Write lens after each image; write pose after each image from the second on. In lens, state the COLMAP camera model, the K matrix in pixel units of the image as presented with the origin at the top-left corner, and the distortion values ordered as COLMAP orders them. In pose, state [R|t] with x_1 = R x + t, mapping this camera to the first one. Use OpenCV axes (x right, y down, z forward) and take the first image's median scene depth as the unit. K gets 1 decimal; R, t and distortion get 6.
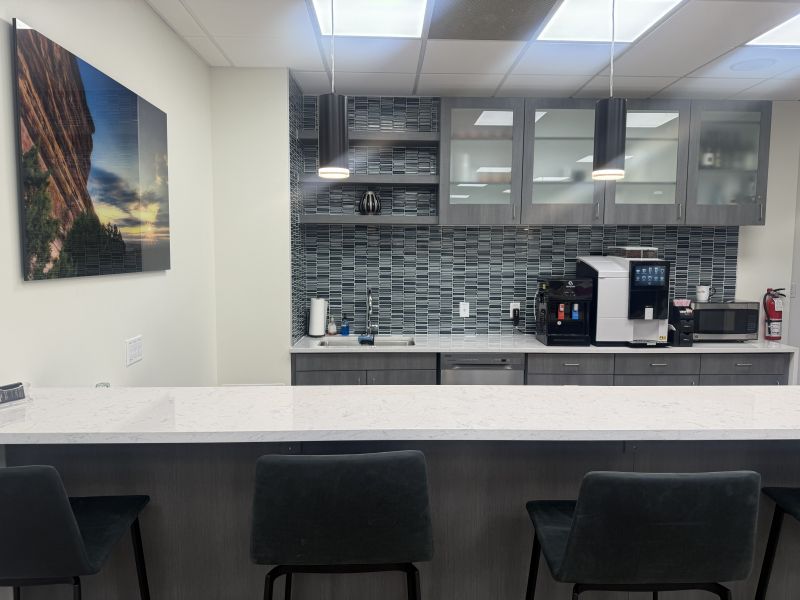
lens RADIAL K [[555.7, 0, 398.3], [0, 555.7, 295.1], [0, 0, 1]] dist [0.006472, -0.014843]
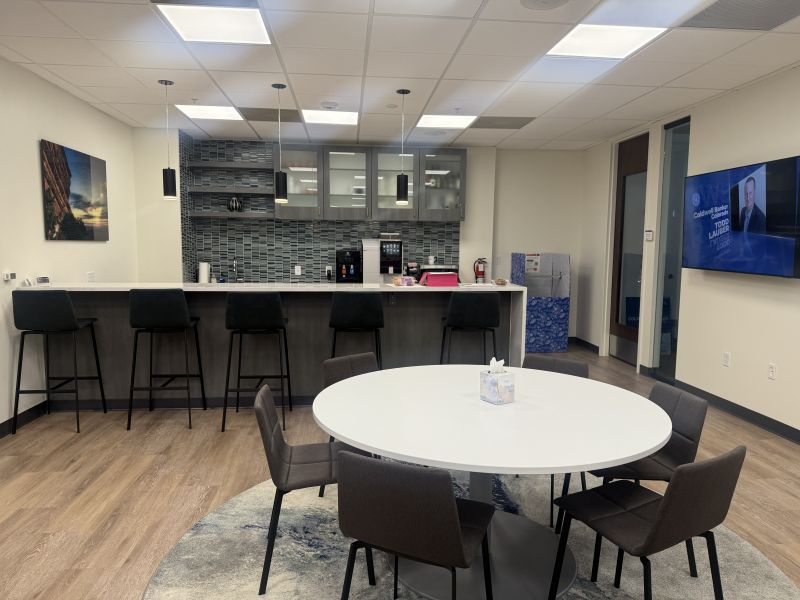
lens RADIAL K [[555.7, 0, 403.2], [0, 555.7, 305.8], [0, 0, 1]] dist [0.006472, -0.014843]
pose [[0.997037, 0.000470, 0.076918, 0.348478], [-0.003223, 0.999358, 0.035681, 0.081424], [-0.076852, -0.035823, 0.996399, -0.765388]]
